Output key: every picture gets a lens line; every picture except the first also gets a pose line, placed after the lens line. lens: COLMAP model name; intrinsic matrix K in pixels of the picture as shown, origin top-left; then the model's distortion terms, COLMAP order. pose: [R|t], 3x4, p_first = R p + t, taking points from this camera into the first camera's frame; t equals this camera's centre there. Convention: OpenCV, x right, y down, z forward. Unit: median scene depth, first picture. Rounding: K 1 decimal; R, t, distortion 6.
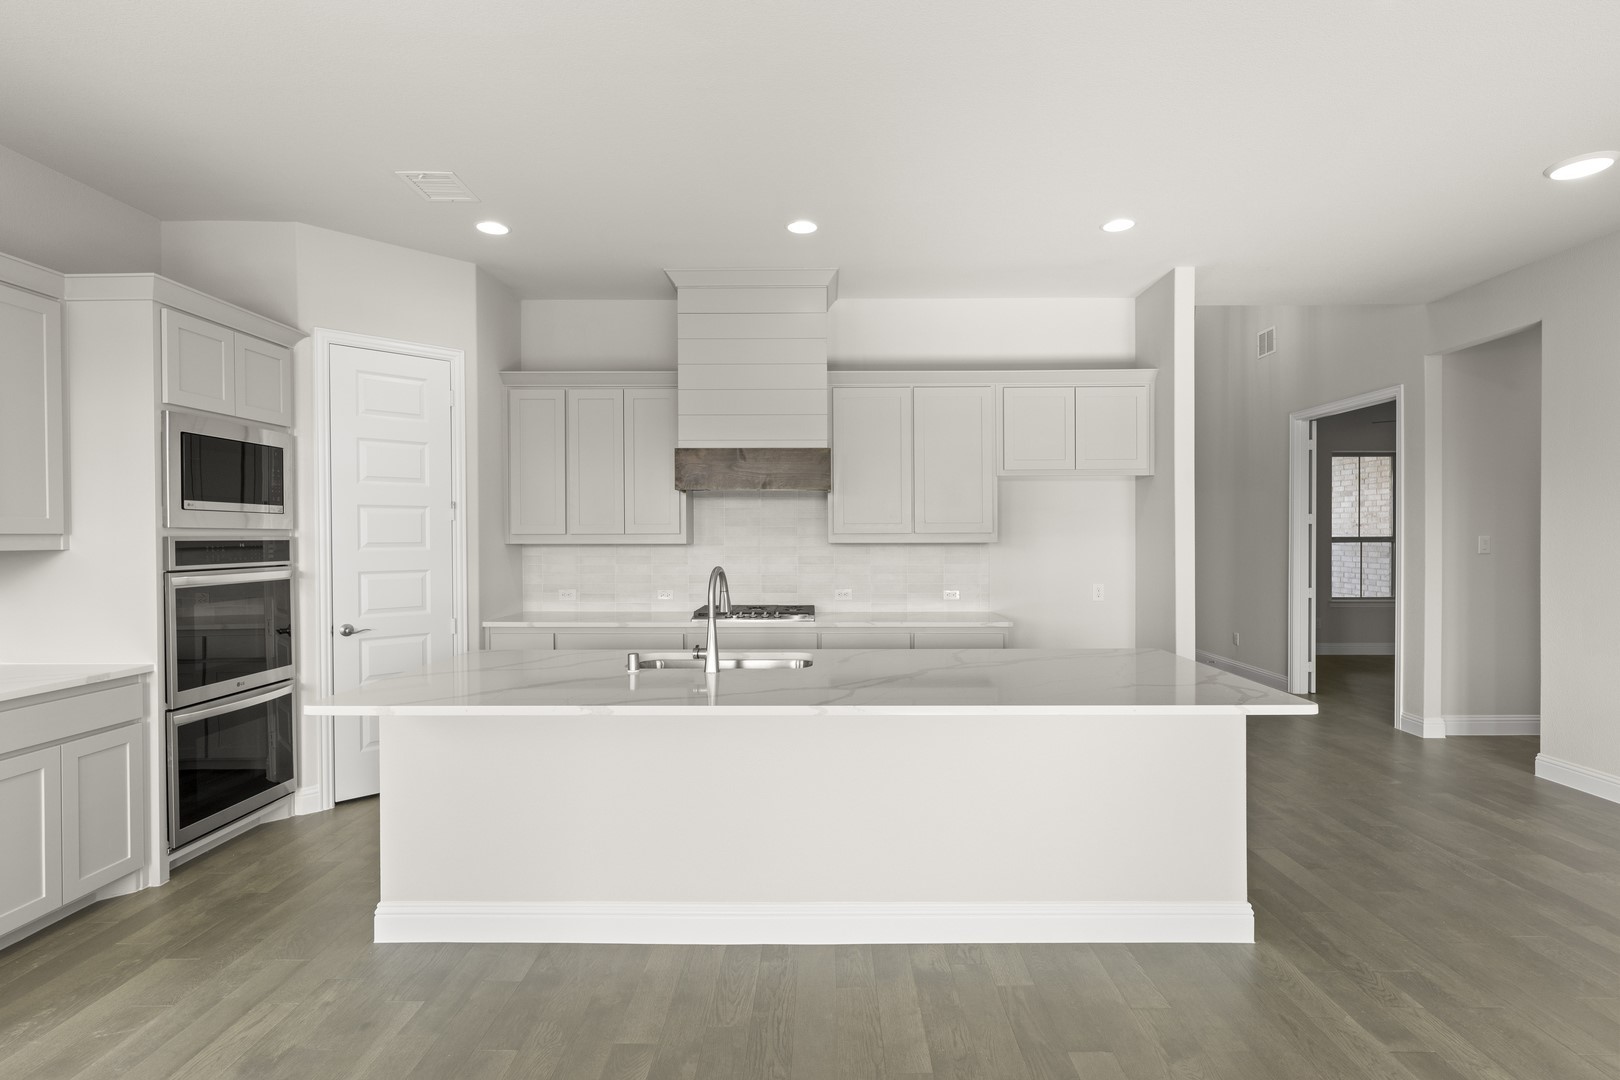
lens RADIAL K [[784.2, 0, 813.0], [0, 784.2, 541.9], [0, 0, 1]] dist [0.000388, 0.000406]
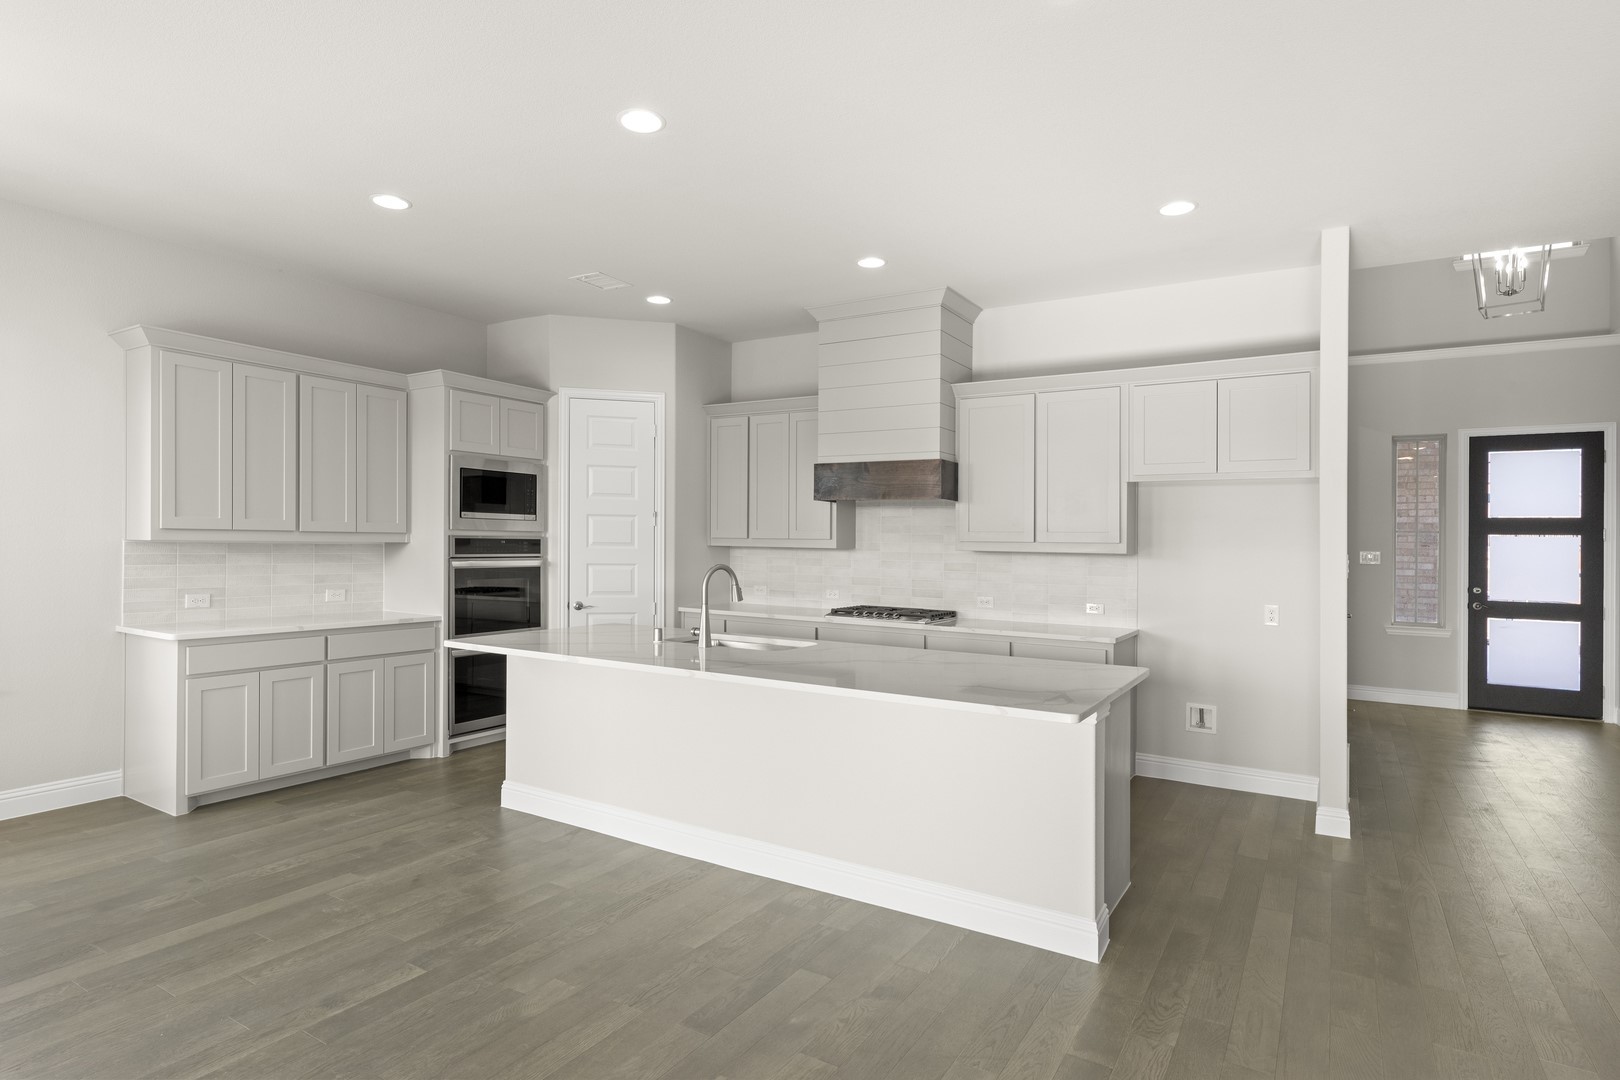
lens RADIAL K [[836.0, 0, 799.0], [0, 836.0, 550.5], [0, 0, 1]] dist [-0.000118, -0.001232]
pose [[0.857304, 0.021059, -0.514379, 0.453231], [-0.021035, 0.999761, 0.005872, -0.000582], [0.514380, 0.005786, 0.857543, -0.051181]]
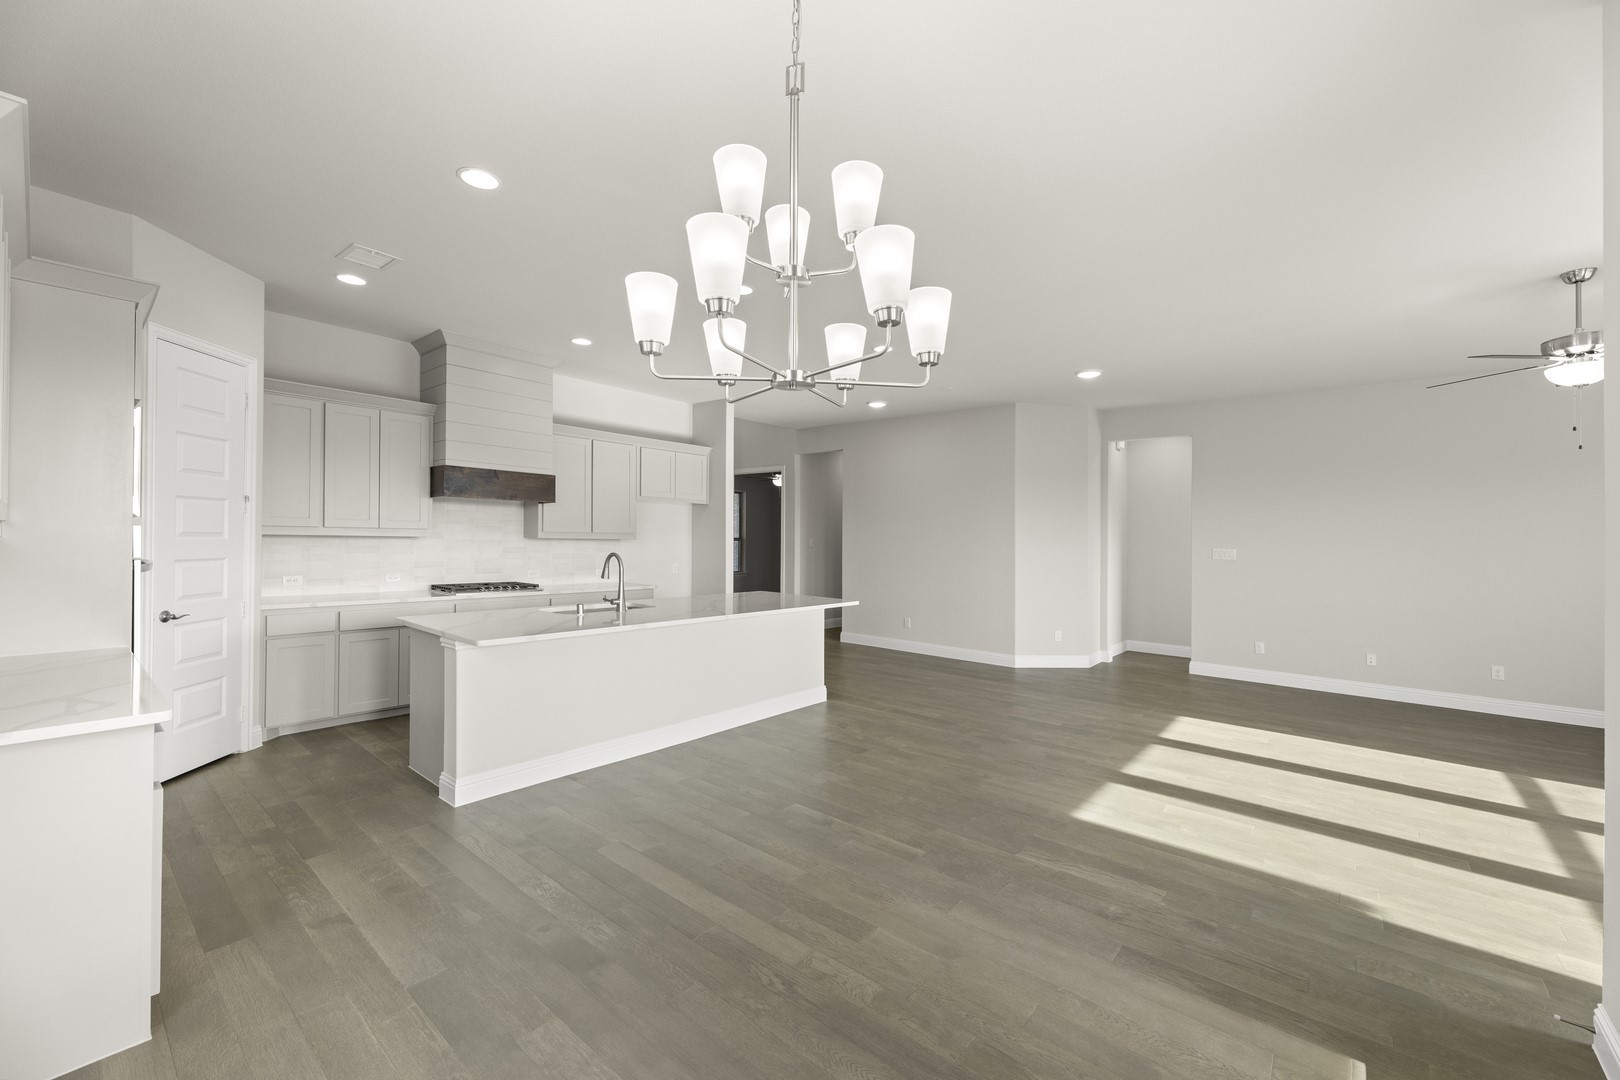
lens RADIAL K [[650.1, 0, 797.4], [0, 650.1, 531.7], [0, 0, 1]] dist [-0.003729, 0.000064]
pose [[0.649650, 0.023291, 0.759876, -0.656917], [-0.018144, 0.999721, -0.015130, -0.001314], [-0.760017, -0.003958, 0.649892, -0.173596]]
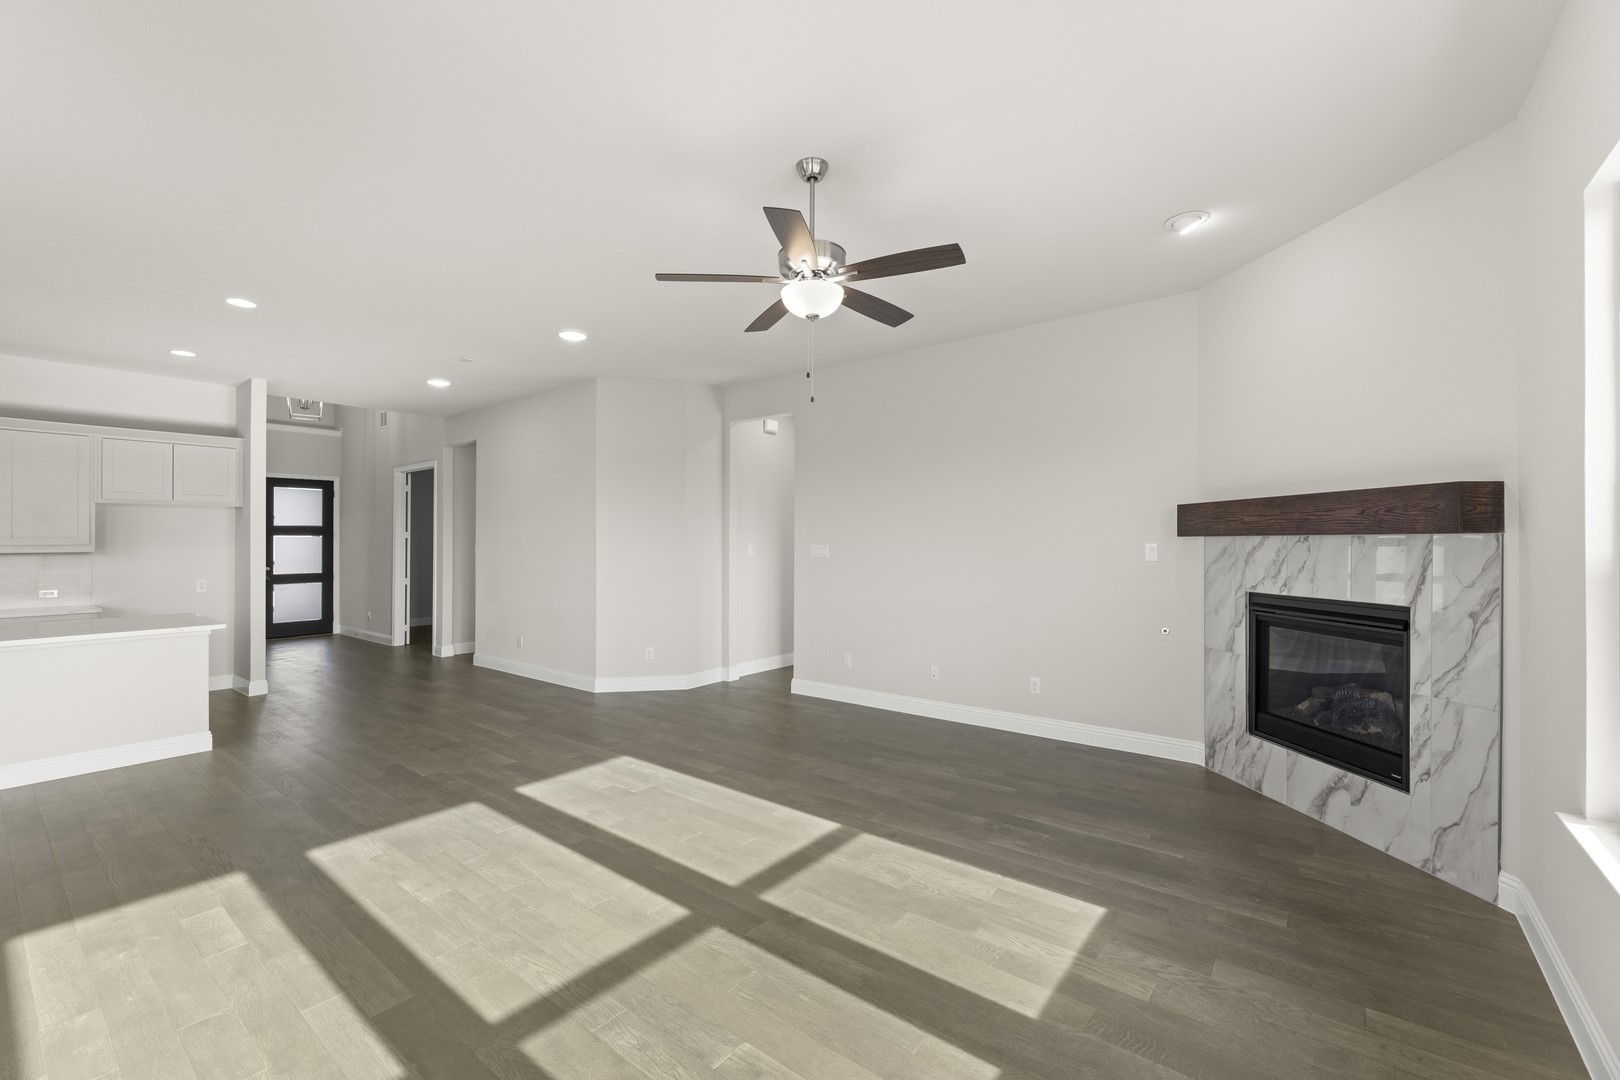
lens RADIAL K [[680.1, 0, 815.4], [0, 680.1, 536.1], [0, 0, 1]] dist [-0.001545, 0.000541]
pose [[0.609376, 0.007484, 0.792846, 0.070253], [0.007668, 0.999853, -0.015332, 0.000870], [-0.792844, 0.015423, 0.609229, -0.765510]]
